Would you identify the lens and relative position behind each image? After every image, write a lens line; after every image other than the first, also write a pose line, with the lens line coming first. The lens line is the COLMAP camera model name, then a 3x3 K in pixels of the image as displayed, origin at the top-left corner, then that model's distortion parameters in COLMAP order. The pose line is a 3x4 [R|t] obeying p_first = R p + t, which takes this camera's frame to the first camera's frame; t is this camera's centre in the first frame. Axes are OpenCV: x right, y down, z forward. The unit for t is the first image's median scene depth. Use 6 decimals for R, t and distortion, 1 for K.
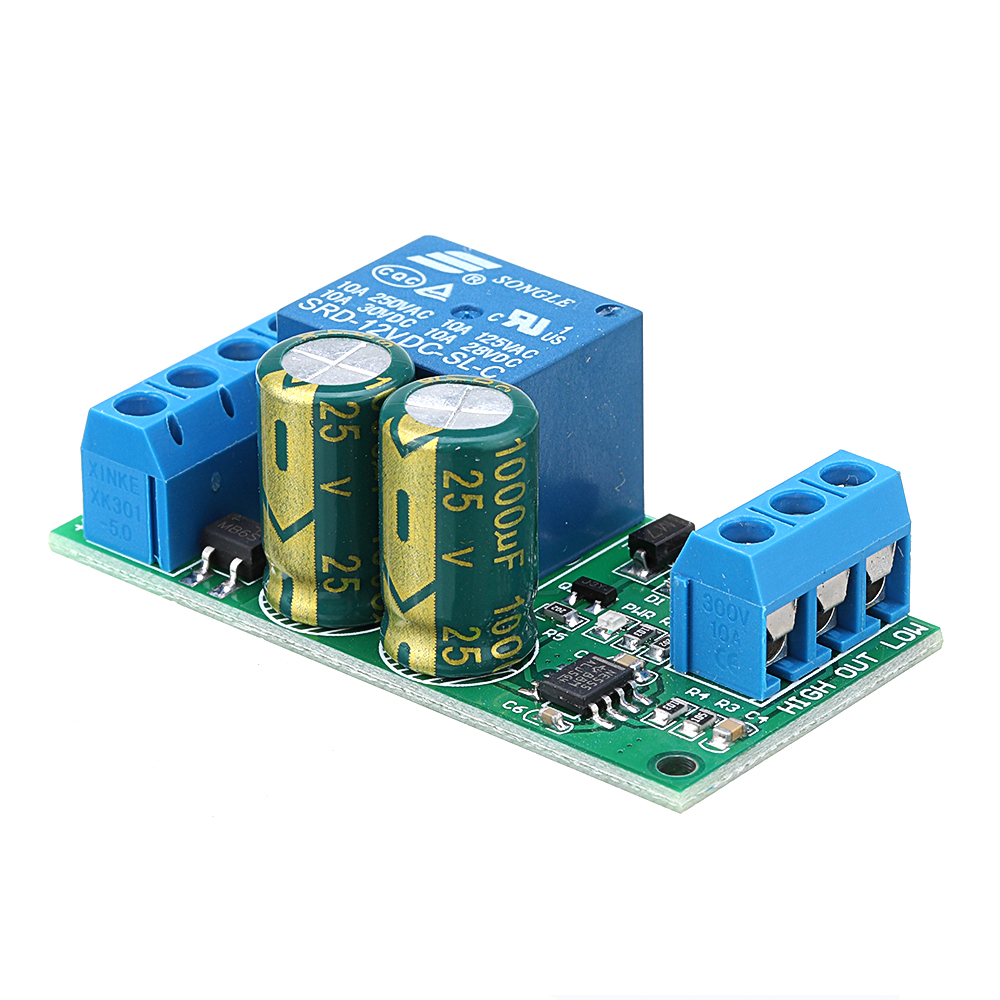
lens RADIAL K [[6296.7, 0, 497.9], [0, 6296.7, 502.7], [0, 0, 1]] dist [0.377670, 0.000000]
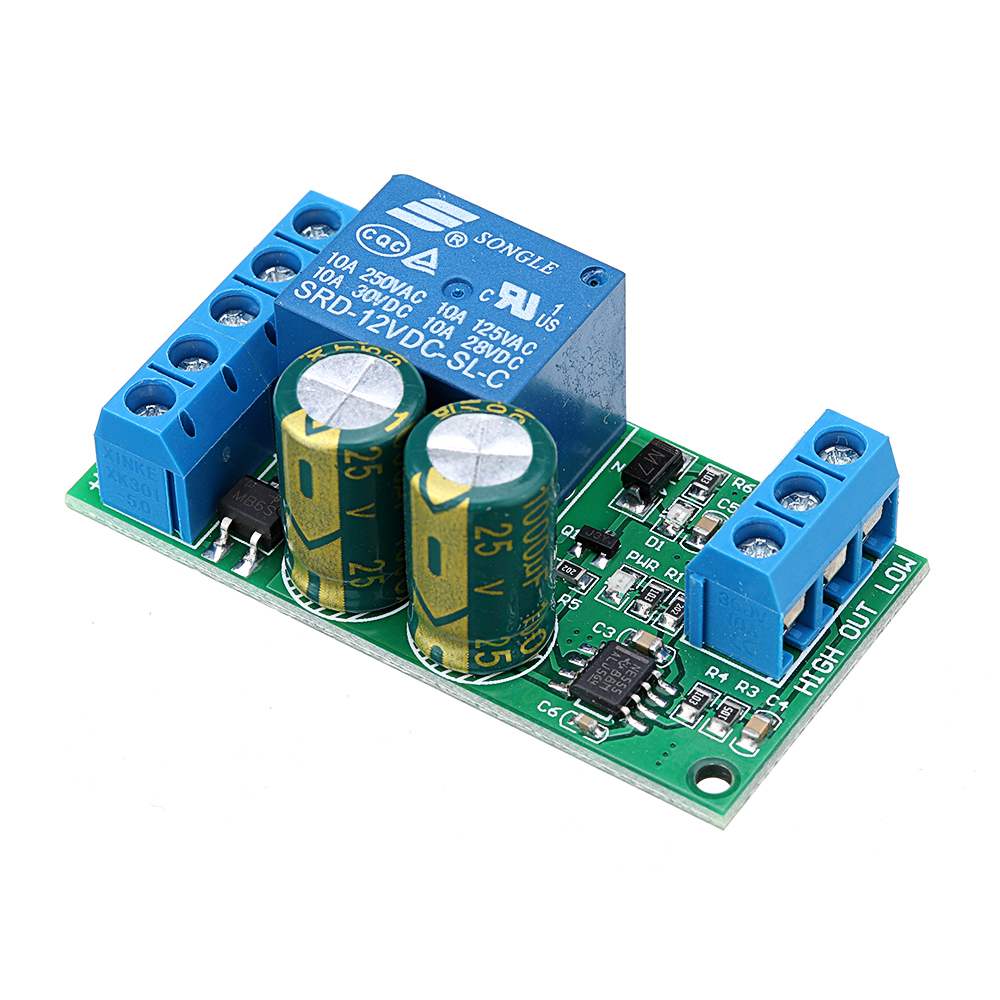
lens RADIAL K [[5064.8, 0, 506.9], [0, 5064.8, 501.3], [0, 0, 1]] dist [0.344118, 0.000000]
pose [[0.992503, -0.093418, 0.078808, -0.066612], [0.062083, 0.940771, 0.333310, -0.278002], [-0.105278, -0.325919, 0.939518, 0.204117]]
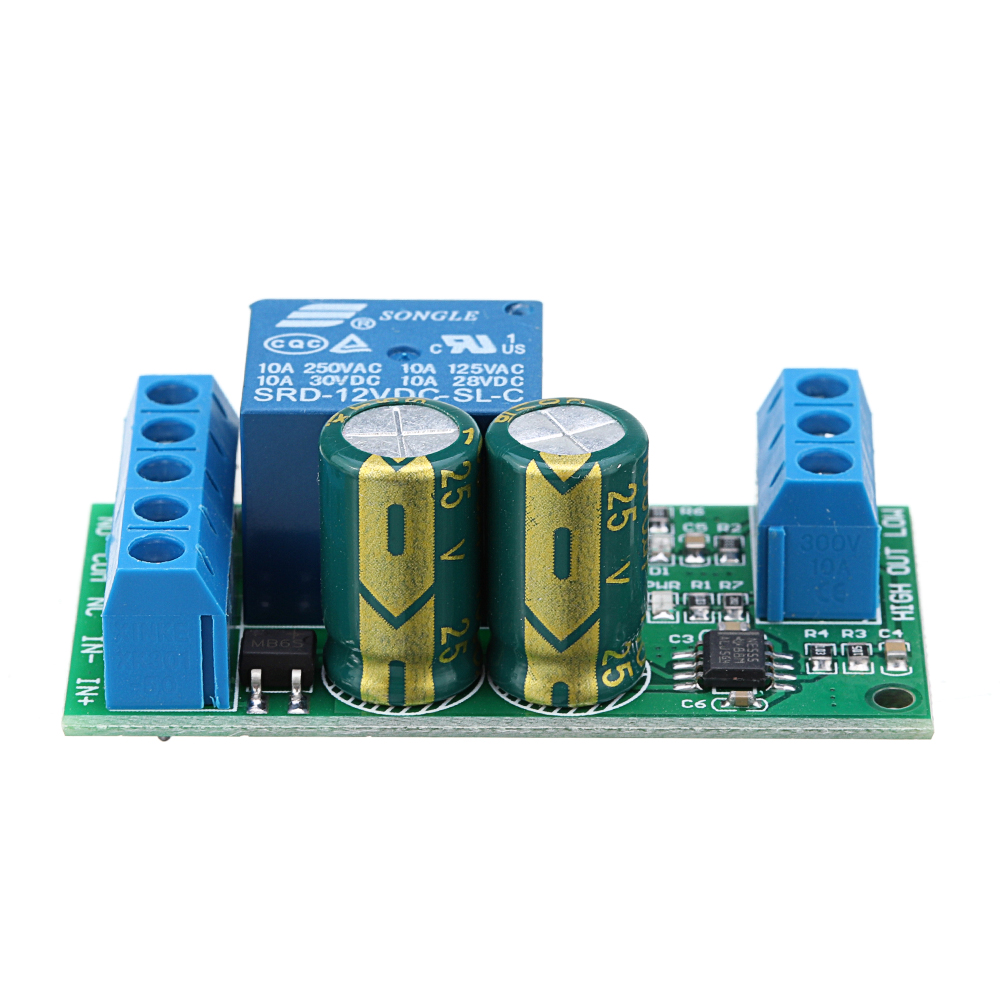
lens RADIAL K [[6296.7, 0, 491.1], [0, 6296.7, 497.9], [0, 0, 1]] dist [0.377670, 0.000000]
pose [[0.768800, -0.306294, 0.561365, -0.550562], [0.295352, 0.948667, 0.113124, -0.115912], [-0.567198, 0.078830, 0.819800, 0.201359]]
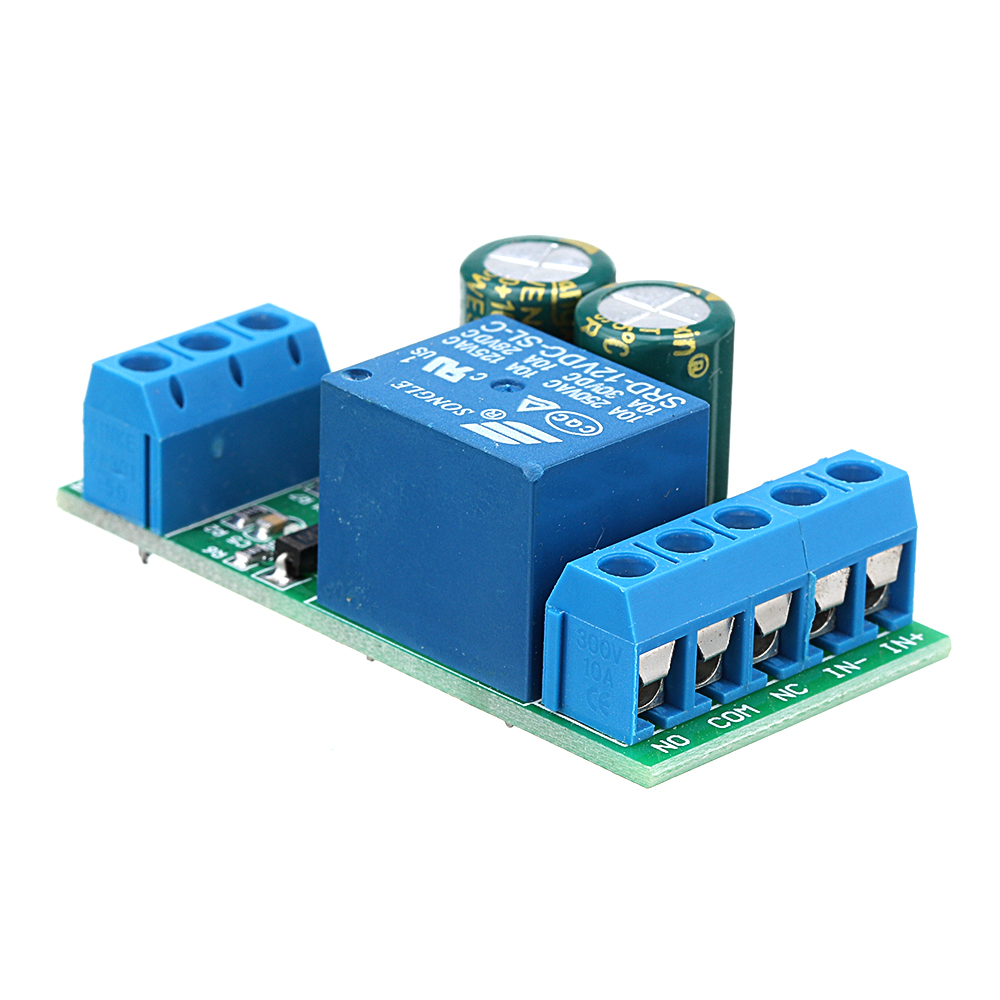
lens RADIAL K [[6296.7, 0, 499.6], [0, 6296.7, 499.0], [0, 0, 1]] dist [0.377670, 0.000000]
pose [[-0.995726, -0.047496, 0.079211, -0.079622], [0.034189, 0.607162, 0.793842, -0.772568], [-0.085798, 0.793157, -0.602943, 1.594327]]
